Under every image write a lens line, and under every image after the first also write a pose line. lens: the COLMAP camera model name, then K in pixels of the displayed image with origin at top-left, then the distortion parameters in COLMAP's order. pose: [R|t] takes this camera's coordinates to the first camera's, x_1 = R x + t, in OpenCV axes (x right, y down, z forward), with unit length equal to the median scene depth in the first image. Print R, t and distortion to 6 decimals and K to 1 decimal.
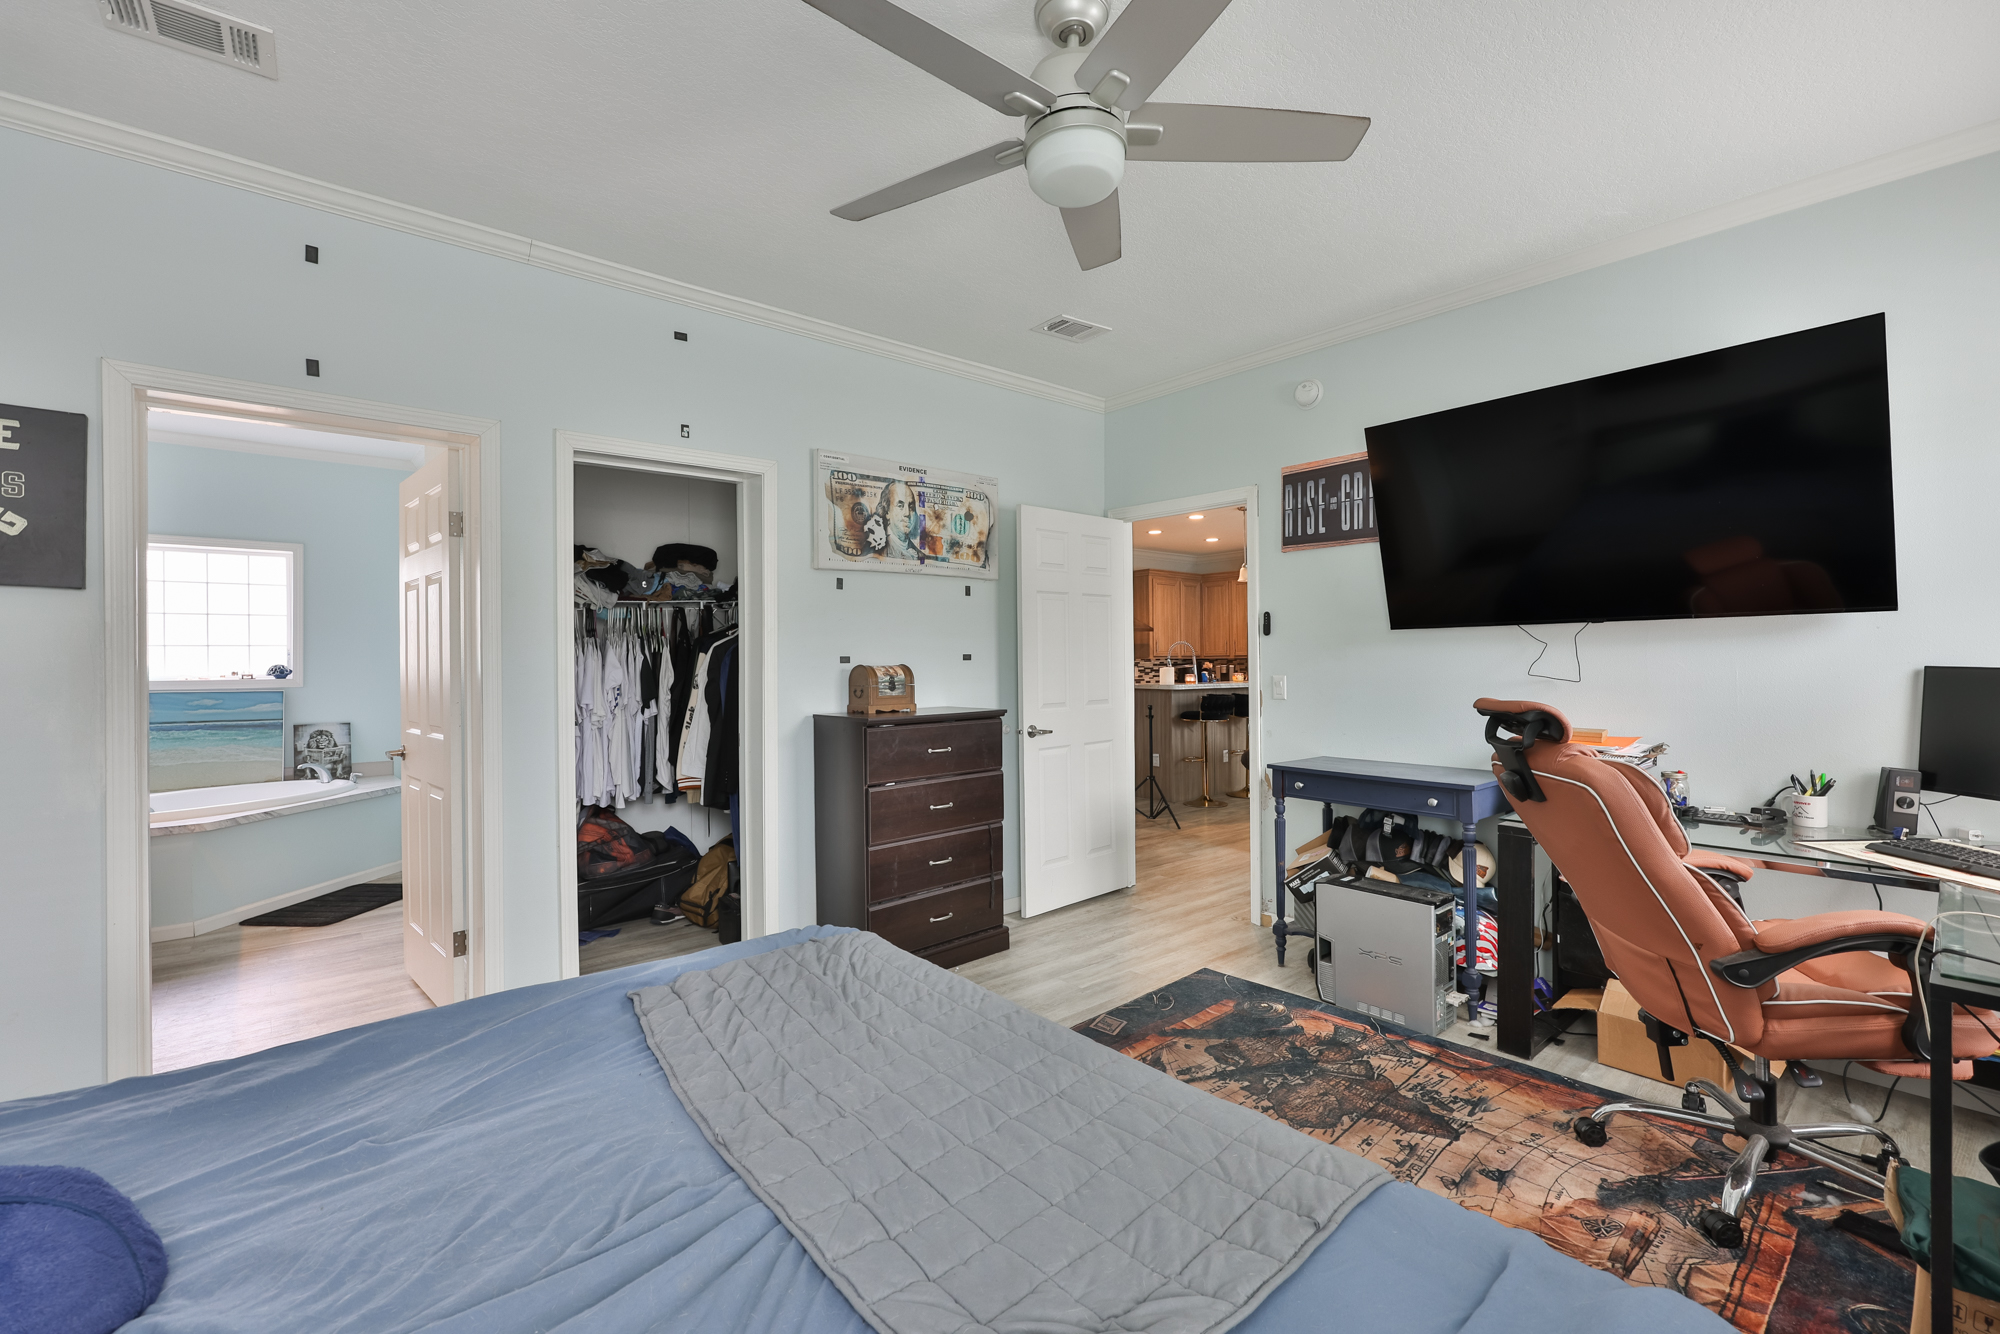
lens RADIAL K [[893.3, 0, 996.5], [0, 893.3, 648.3], [0, 0, 1]] dist [0.017540, 0.000098]
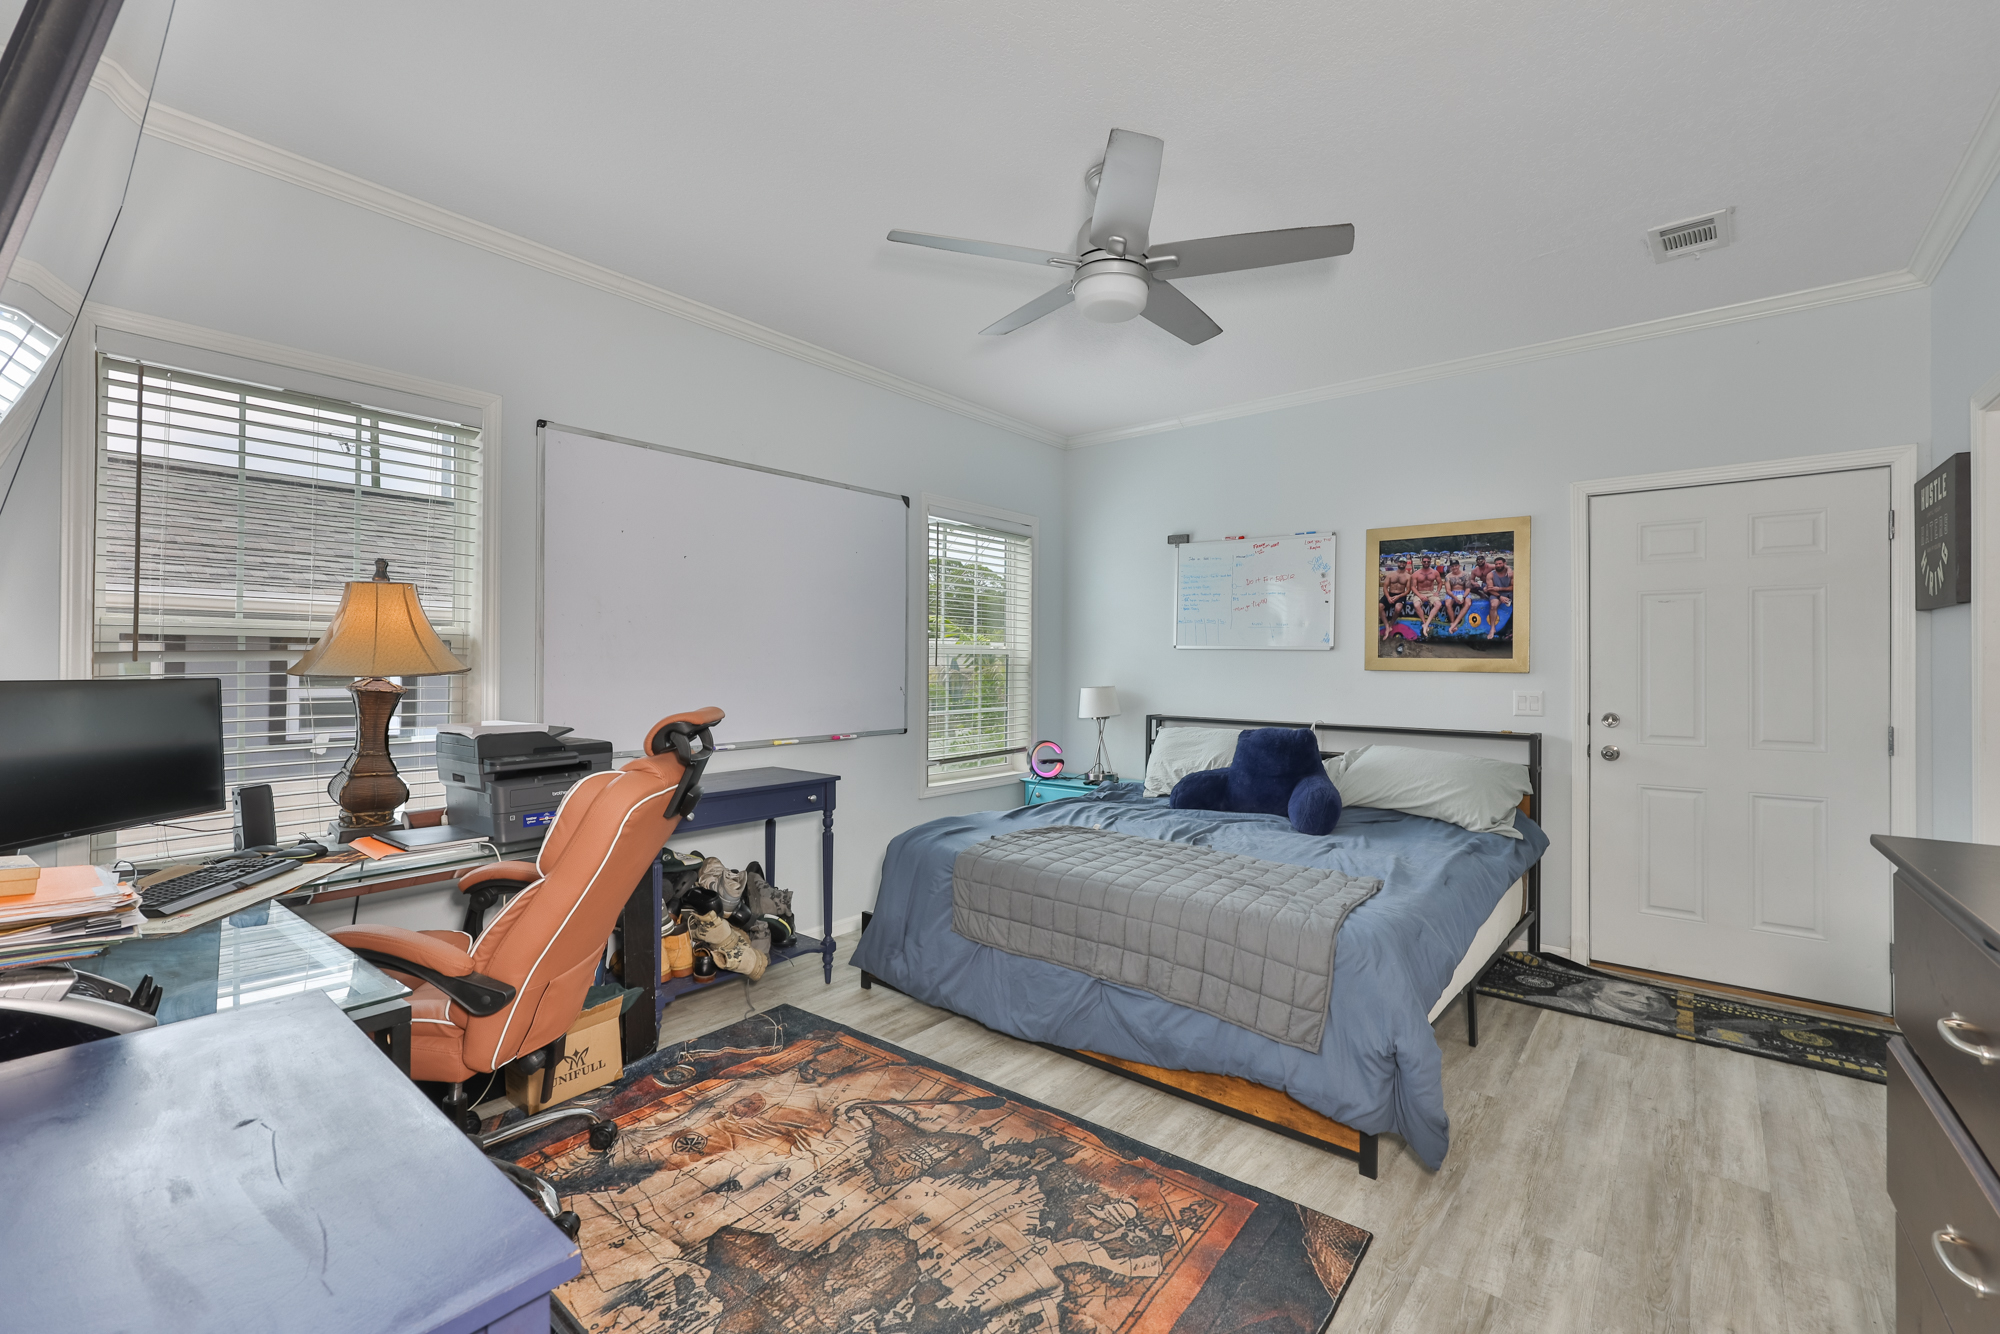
lens RADIAL K [[865.9, 0, 1009.2], [0, 865.9, 662.1], [0, 0, 1]] dist [-0.001509, -0.000048]
pose [[-0.984141, 0.000598, -0.177388, 0.294557], [0.002982, 0.999909, -0.013175, 0.012022], [0.177363, -0.013495, -0.984053, 1.420748]]
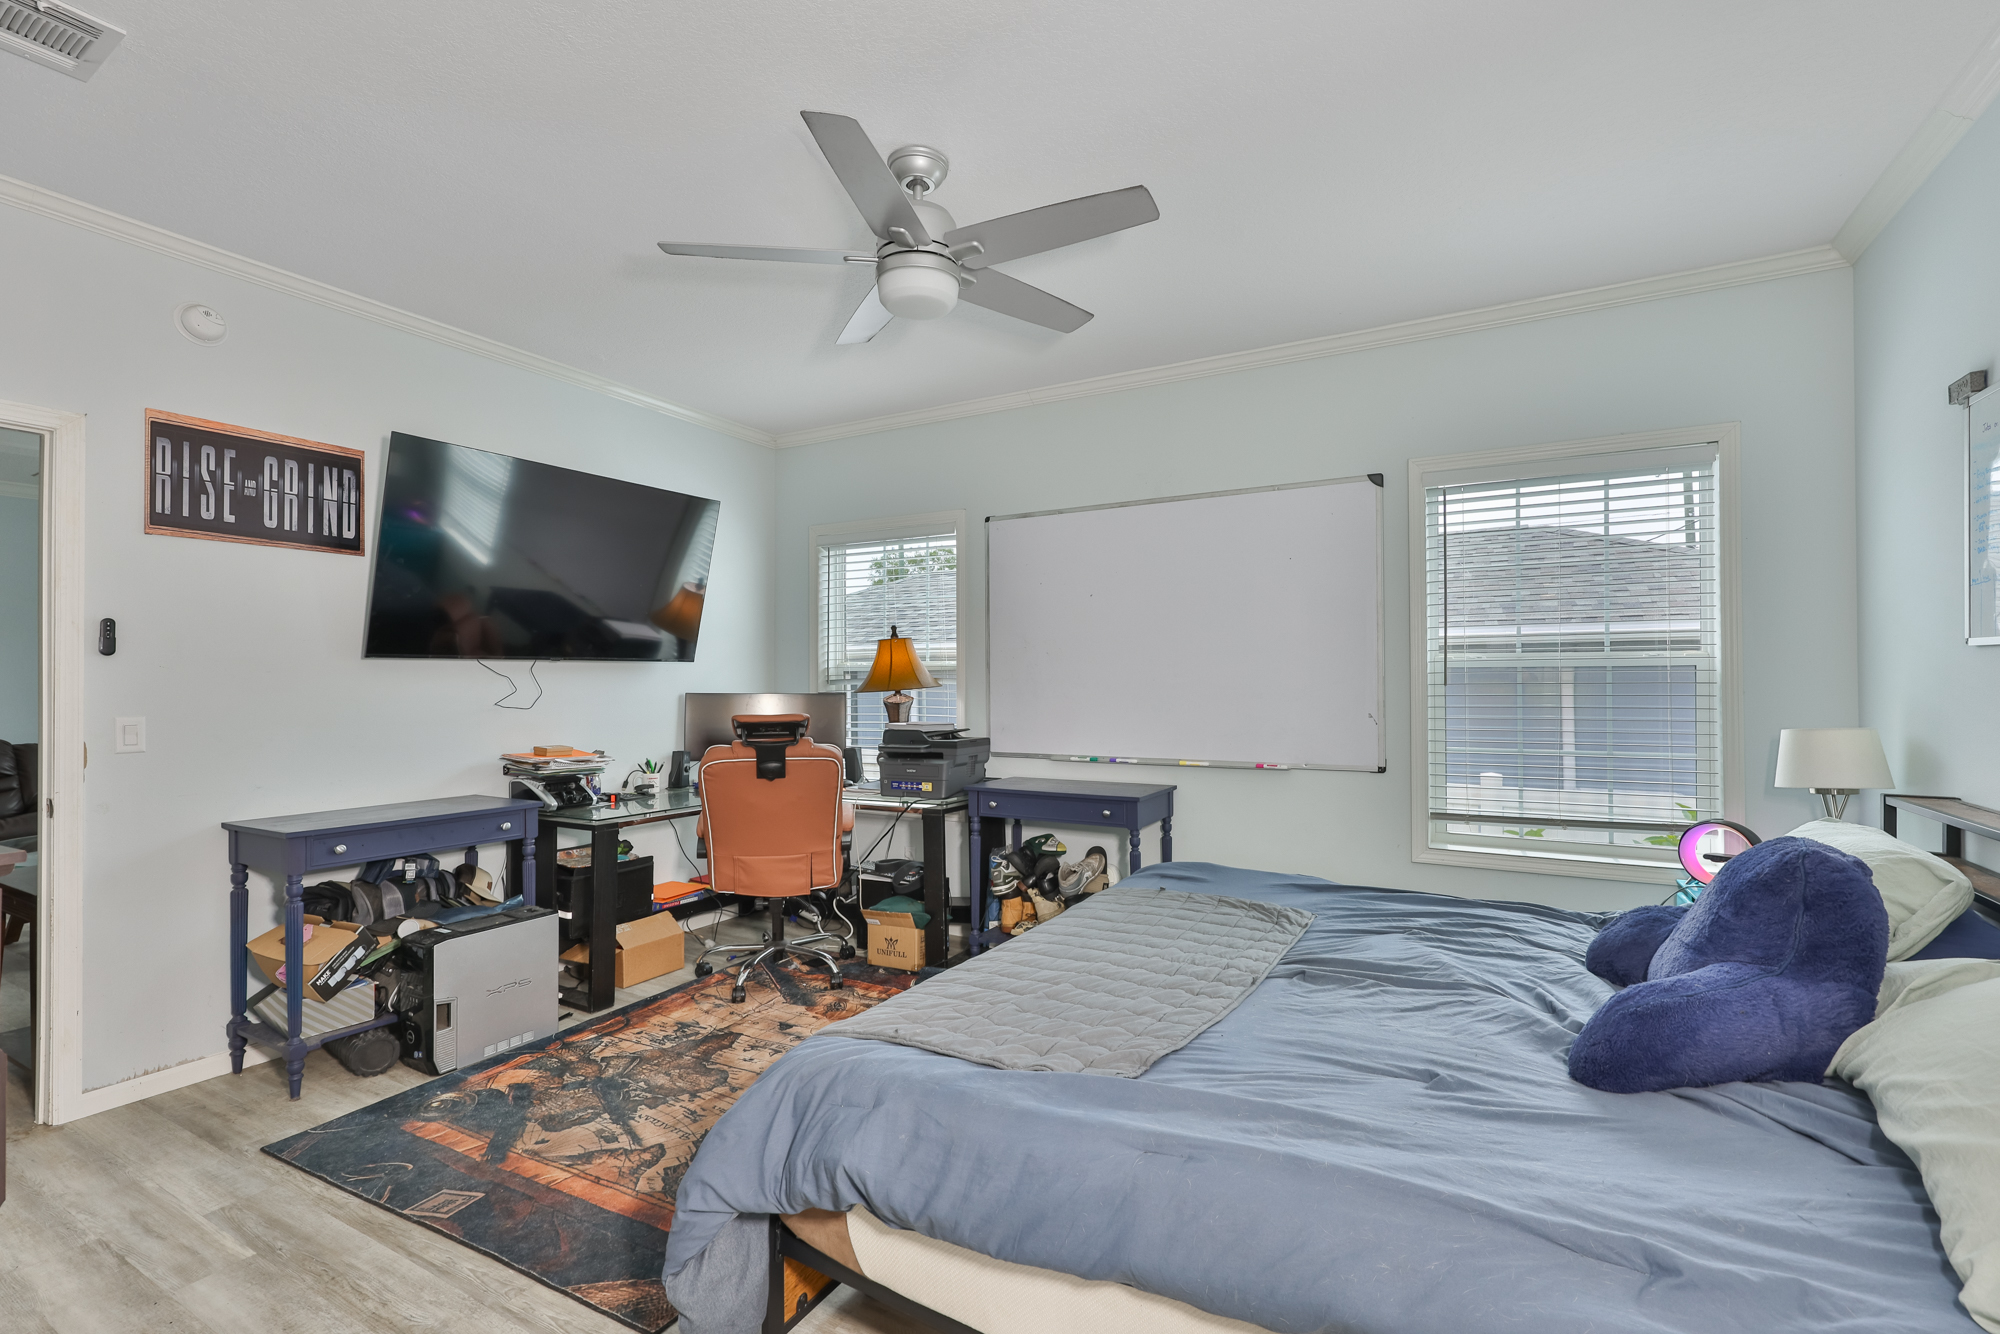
lens RADIAL K [[865.9, 0, 1009.2], [0, 865.9, 662.1], [0, 0, 1]] dist [-0.001509, -0.000048]
pose [[-0.349754, 0.030093, 0.936358, -0.688571], [-0.007246, 0.999367, -0.034825, 0.010332], [-0.936814, -0.018965, -0.349315, 0.828006]]
